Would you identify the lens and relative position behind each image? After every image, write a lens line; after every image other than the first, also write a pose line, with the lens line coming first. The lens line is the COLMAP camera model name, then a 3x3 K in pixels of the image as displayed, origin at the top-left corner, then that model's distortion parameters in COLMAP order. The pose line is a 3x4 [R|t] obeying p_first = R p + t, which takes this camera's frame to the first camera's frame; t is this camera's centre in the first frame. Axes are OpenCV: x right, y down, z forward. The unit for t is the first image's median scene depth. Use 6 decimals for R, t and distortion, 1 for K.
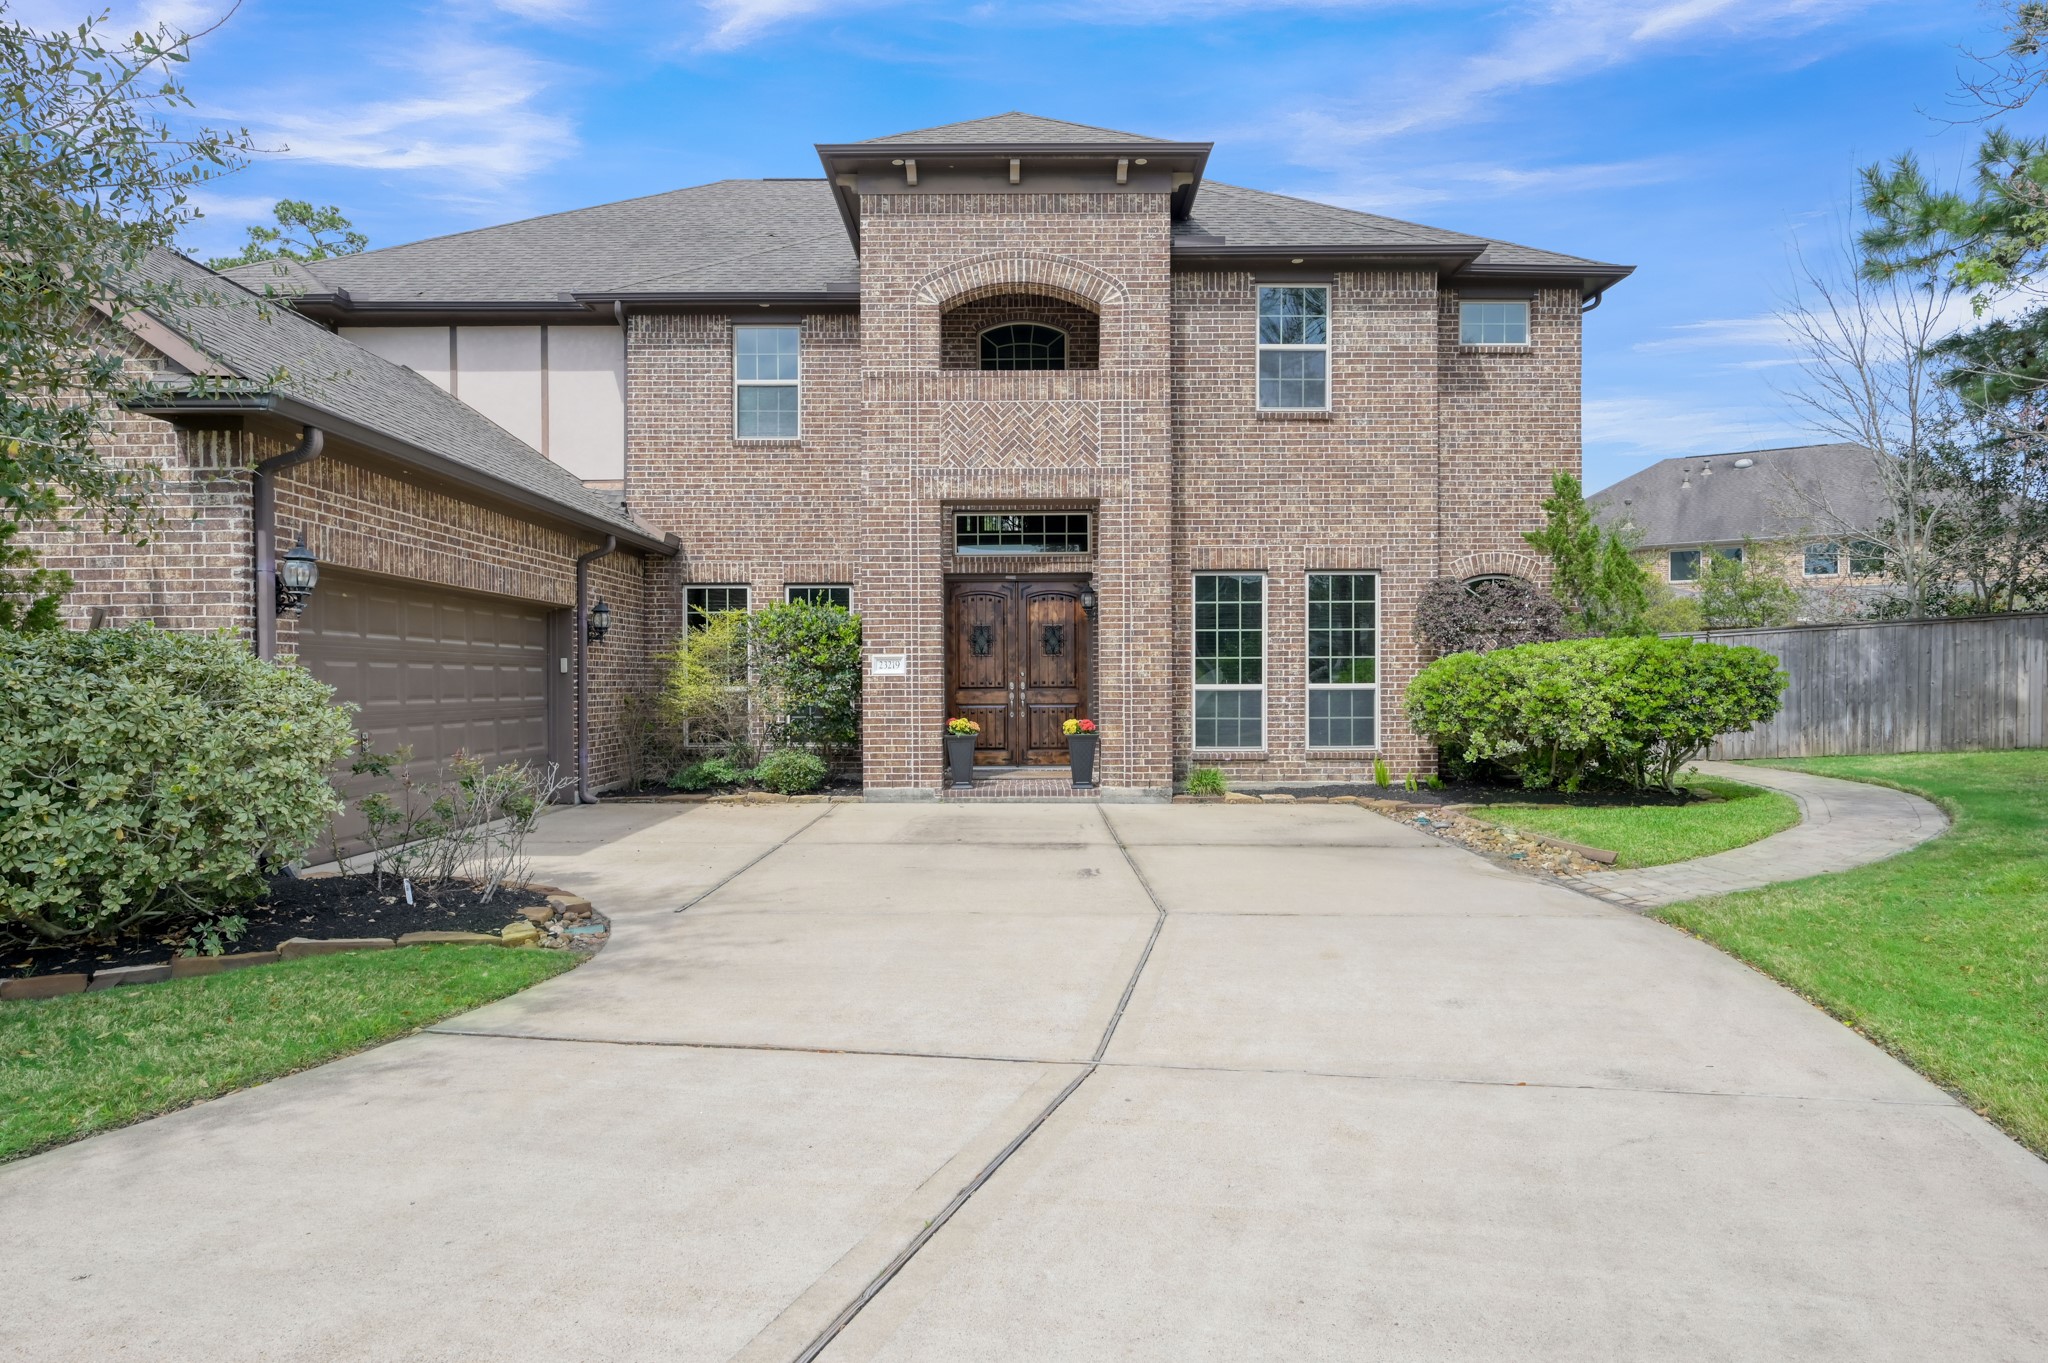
lens RADIAL K [[1189.1, 0, 1024.0], [0, 1189.1, 681.5], [0, 0, 1]] dist [-0.002517, -0.000763]
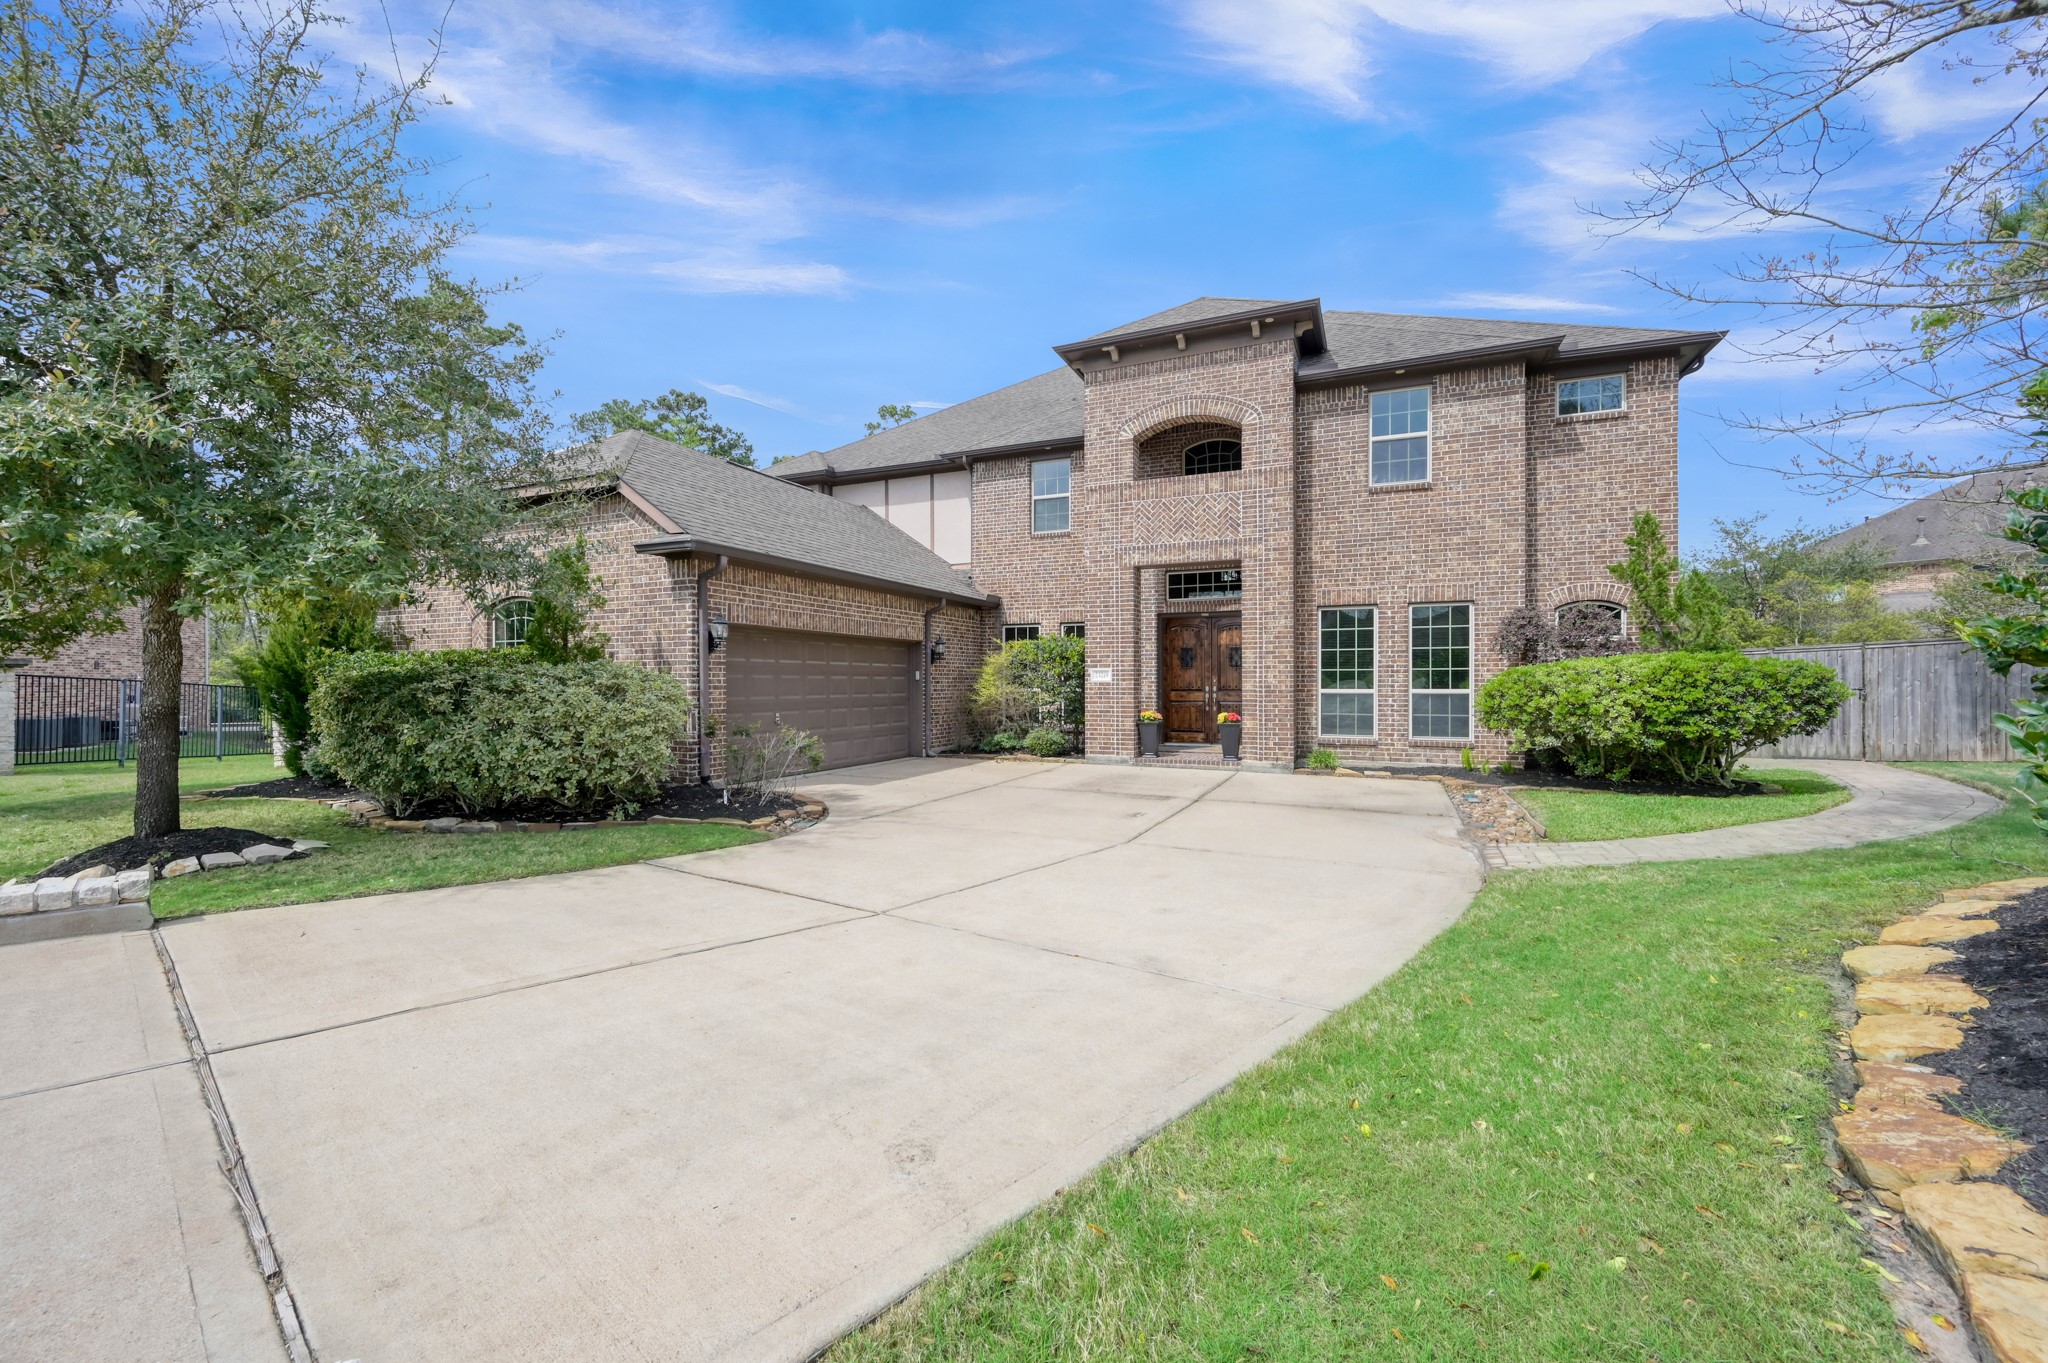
lens RADIAL K [[808.9, 0, 1024.0], [0, 808.9, 681.5], [0, 0, 1]] dist [-0.001159, 0.000025]
pose [[0.913084, 0.002811, -0.407761, 0.222202], [-0.002937, 0.999996, 0.000317, -0.005814], [0.407760, 0.000908, 0.913089, 0.000897]]
